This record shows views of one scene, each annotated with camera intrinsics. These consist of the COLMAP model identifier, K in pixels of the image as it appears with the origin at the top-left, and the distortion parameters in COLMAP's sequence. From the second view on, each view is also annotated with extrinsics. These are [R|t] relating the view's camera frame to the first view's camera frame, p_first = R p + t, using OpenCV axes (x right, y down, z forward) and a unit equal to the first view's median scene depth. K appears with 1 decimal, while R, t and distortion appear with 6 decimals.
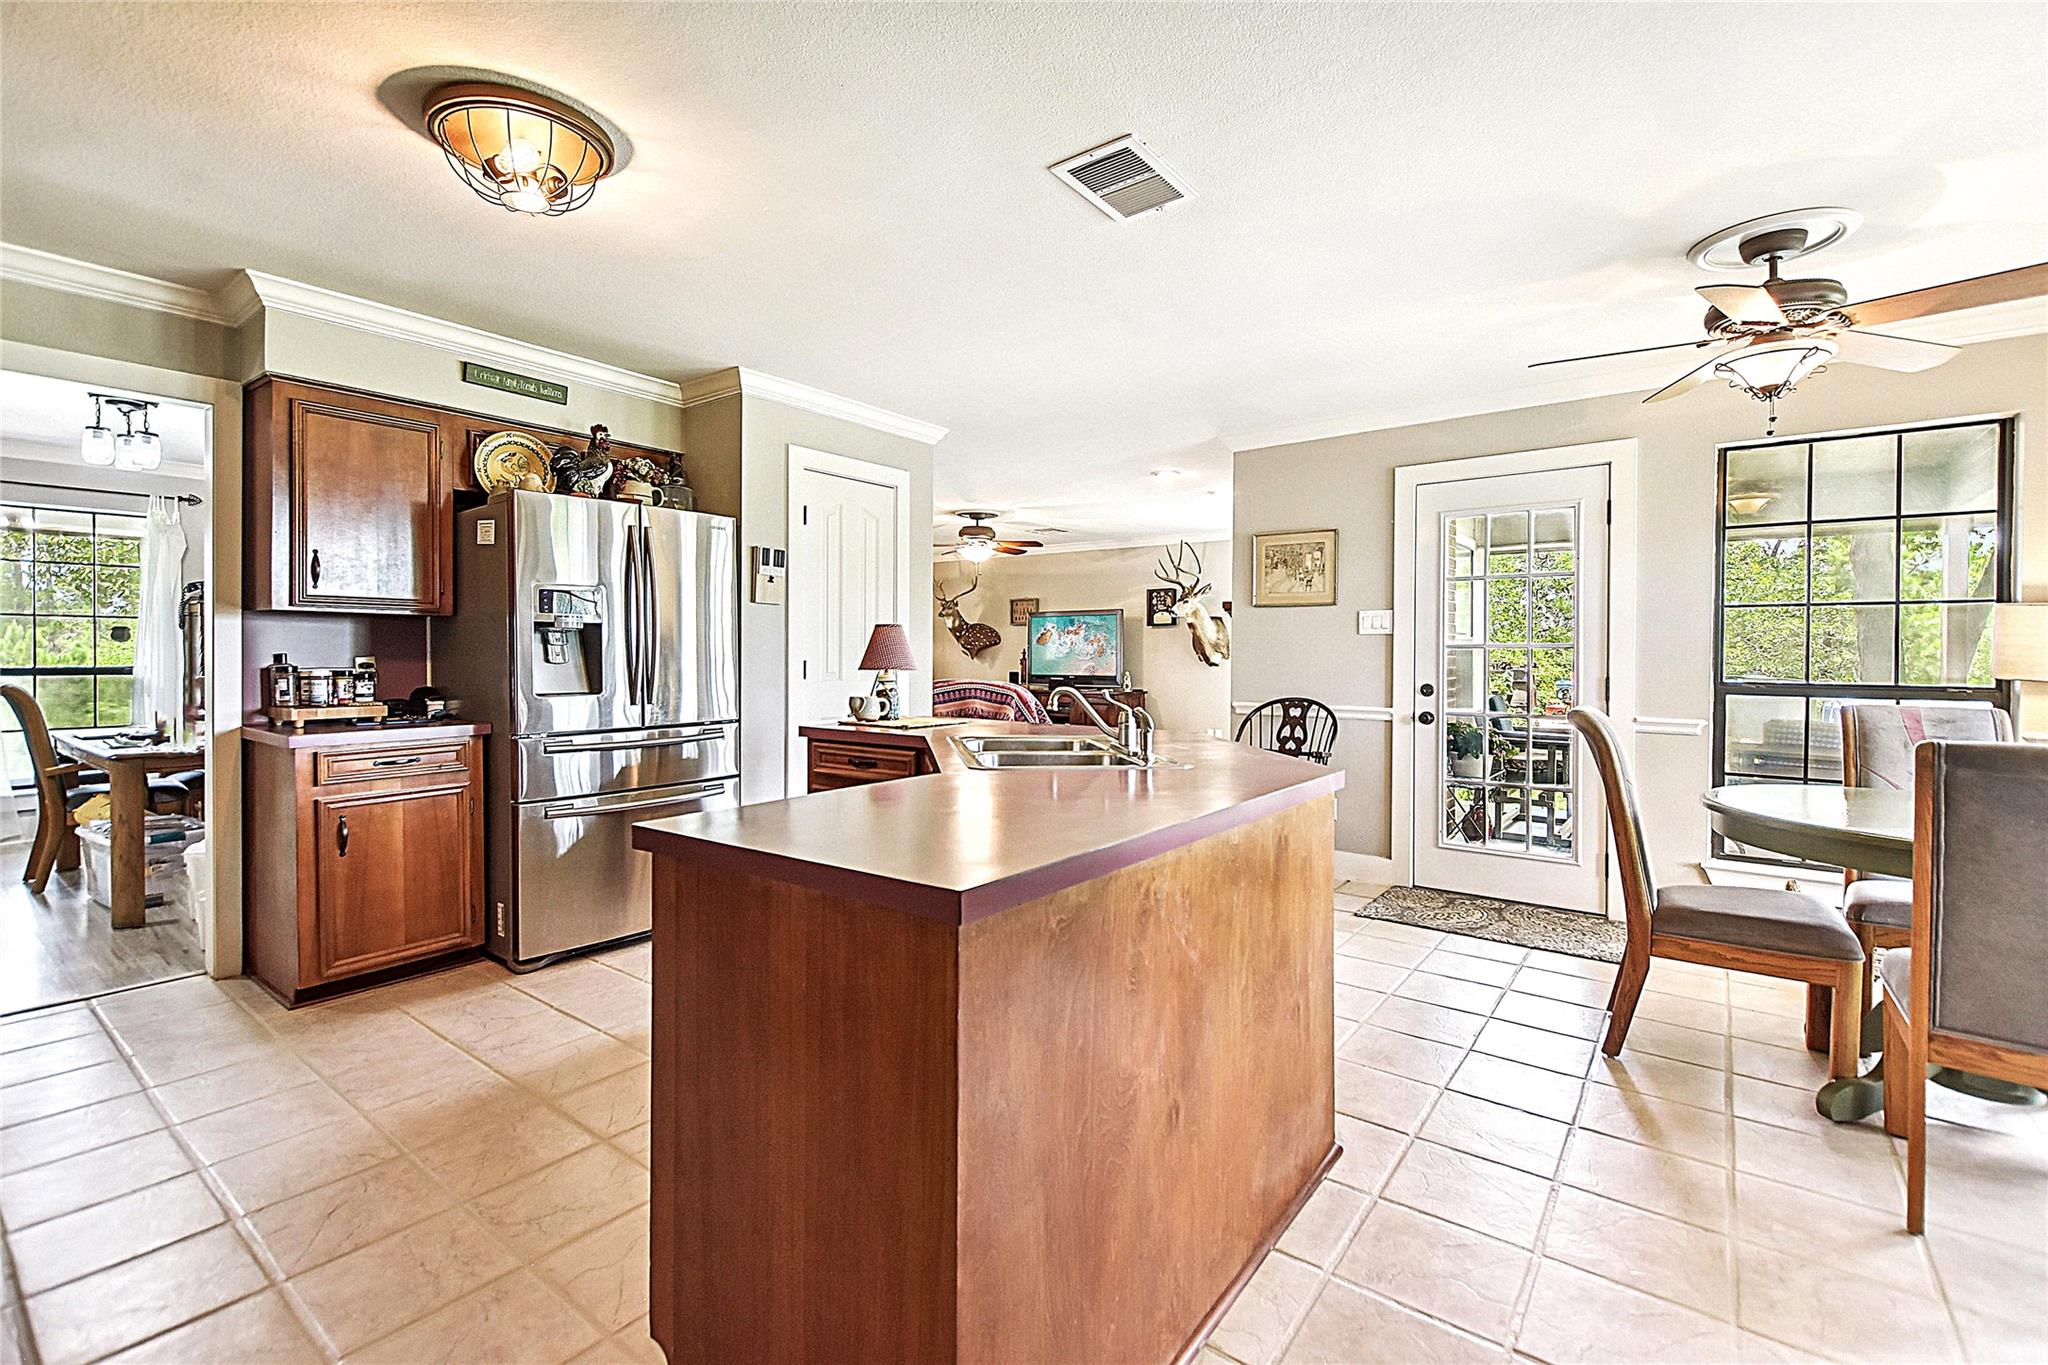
lens RADIAL K [[892.5, 0, 1032.2], [0, 892.5, 656.3], [0, 0, 1]] dist [0.002914, -0.000077]
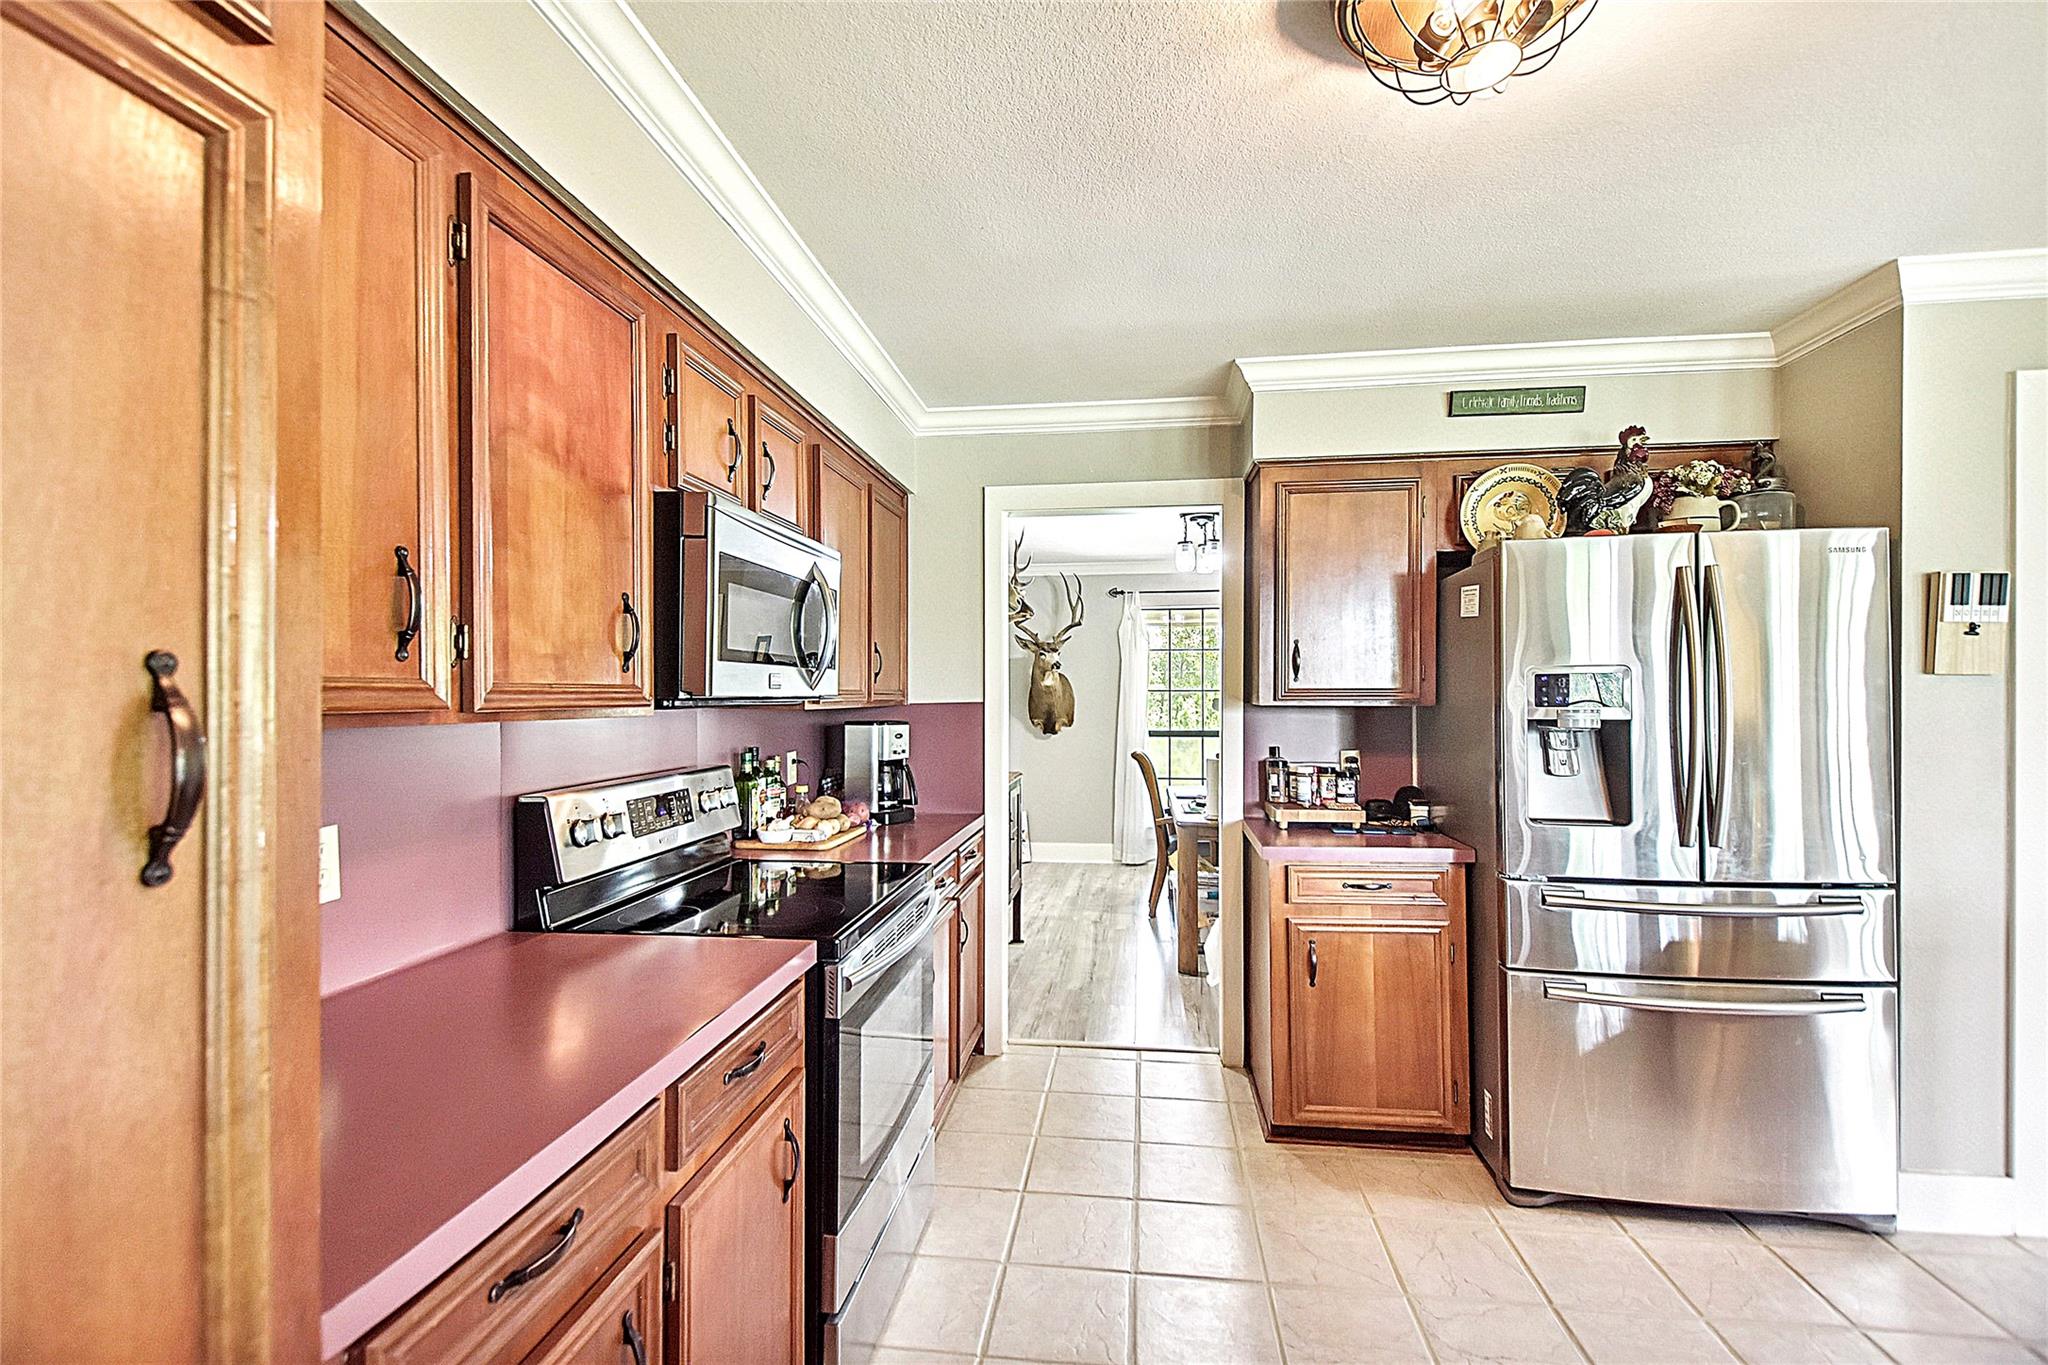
lens RADIAL K [[908.5, 0, 1027.8], [0, 908.5, 704.3], [0, 0, 1]] dist [0.033839, -0.019525]
pose [[0.498107, 0.001463, -0.867114, -0.106448], [0.001868, 0.999994, 0.002760, -0.049818], [0.867114, -0.002994, 0.498102, 0.256301]]
